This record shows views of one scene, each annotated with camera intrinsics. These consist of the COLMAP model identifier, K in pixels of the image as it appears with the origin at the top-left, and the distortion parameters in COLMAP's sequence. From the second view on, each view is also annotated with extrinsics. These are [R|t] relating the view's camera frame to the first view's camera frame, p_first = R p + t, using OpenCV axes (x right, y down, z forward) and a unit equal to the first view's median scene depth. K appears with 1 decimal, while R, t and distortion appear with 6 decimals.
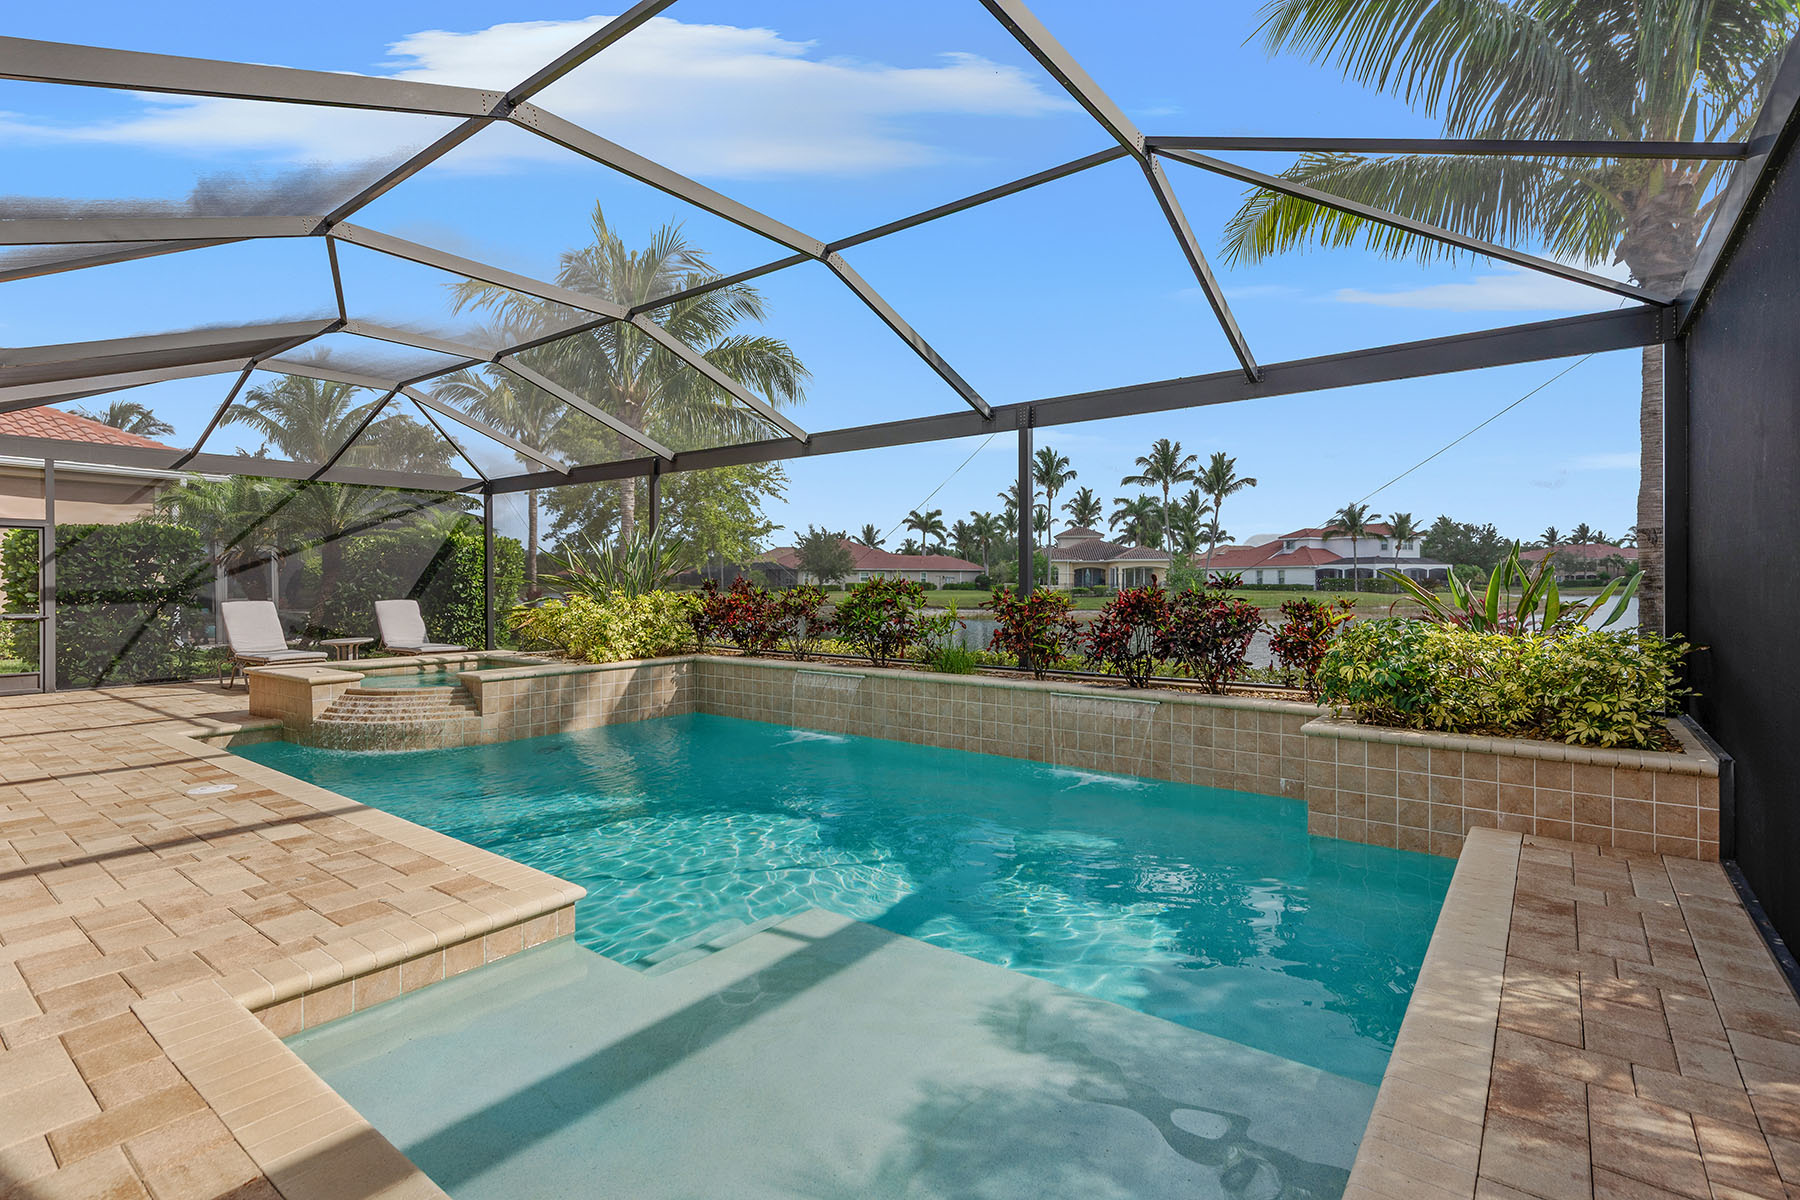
lens RADIAL K [[830.4, 0, 922.0], [0, 830.4, 576.3], [0, 0, 1]] dist [0.015020, -0.006238]
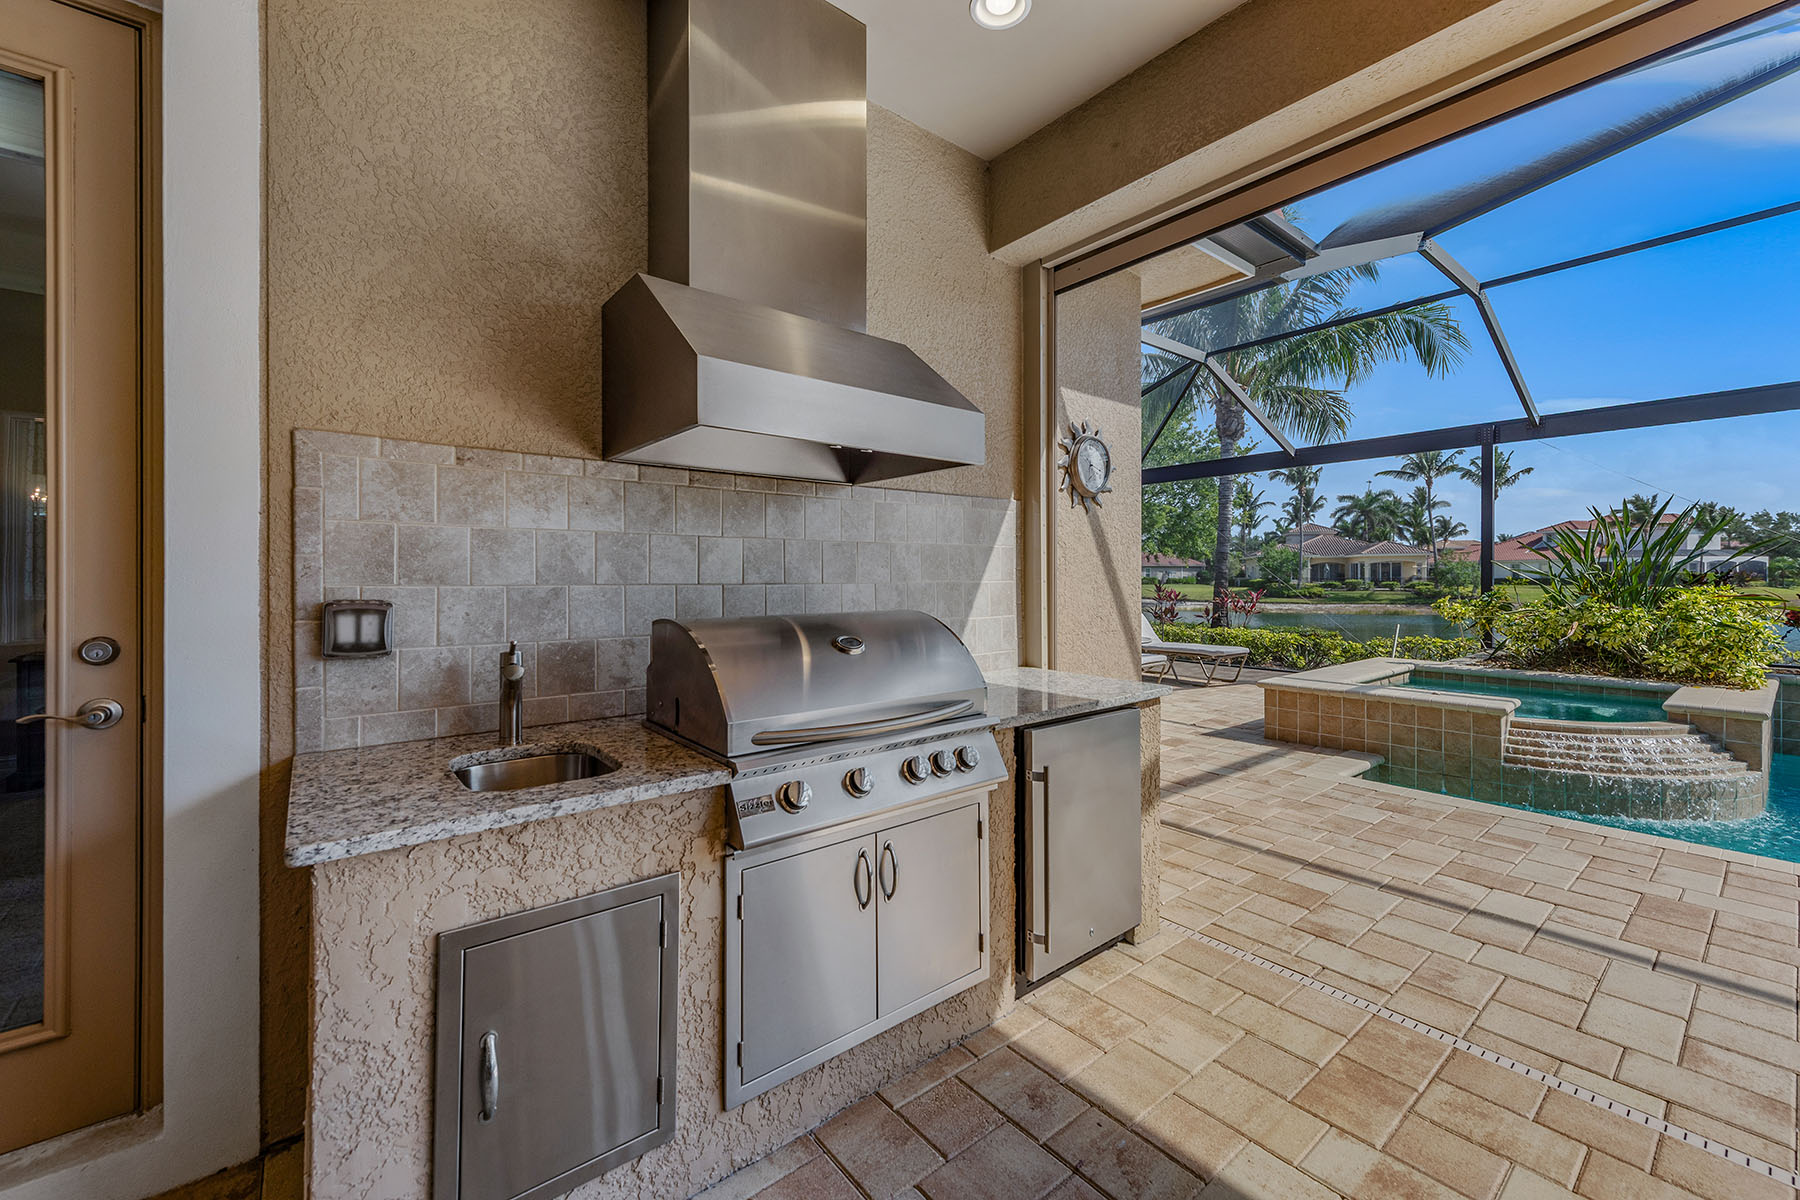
lens RADIAL K [[705.6, 0, 909.8], [0, 705.6, 573.4], [0, 0, 1]] dist [0.001406, -0.000312]
pose [[0.970548, -0.004266, -0.240870, -0.126977], [0.004375, 0.999990, -0.000082, 0.000541], [0.240868, -0.000974, 0.970557, 0.033263]]
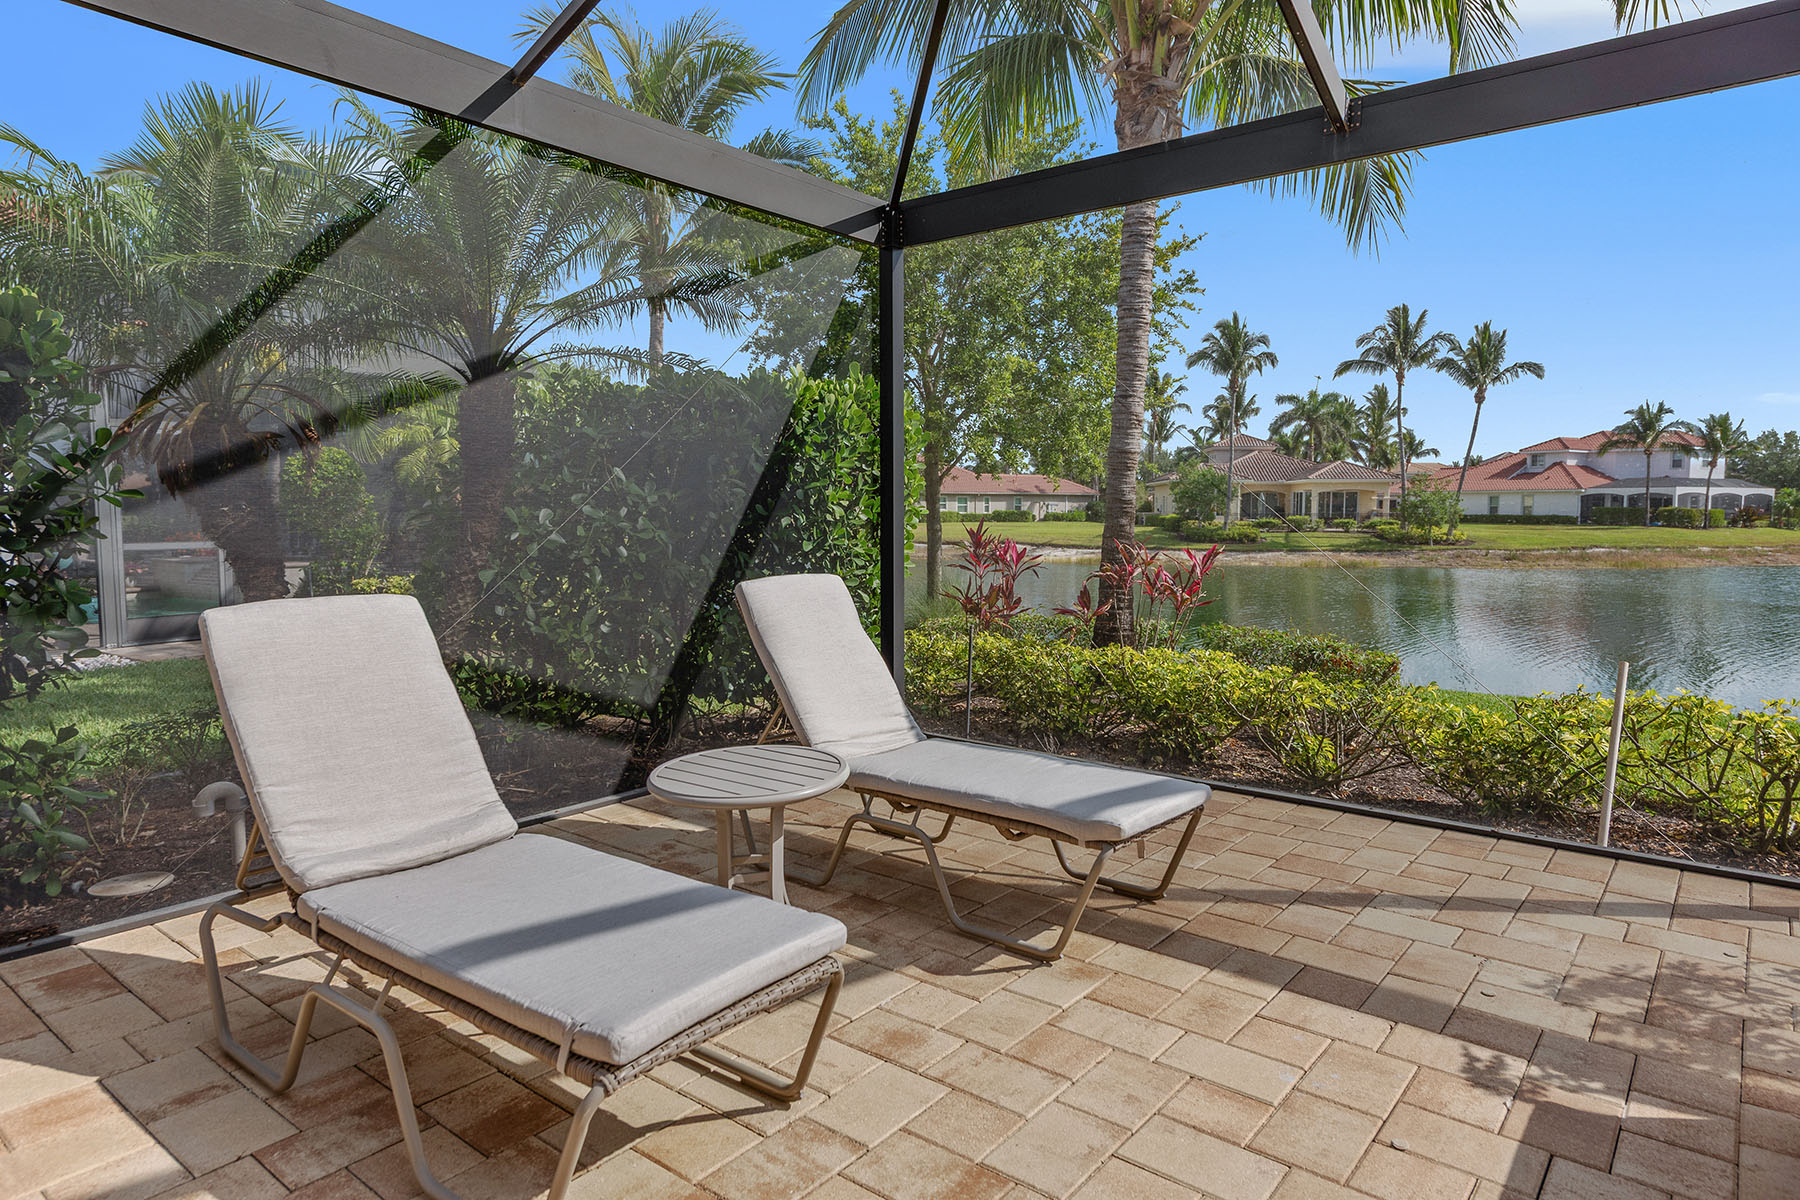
lens RADIAL K [[1050.2, 0, 917.4], [0, 1050.2, 568.7], [0, 0, 1]] dist [-0.003308, 0.005801]
pose [[0.999832, 0.003588, -0.018001, -0.110743], [-0.002468, 0.998080, 0.061885, 0.001000], [0.018188, -0.061830, 0.997921, 0.126126]]
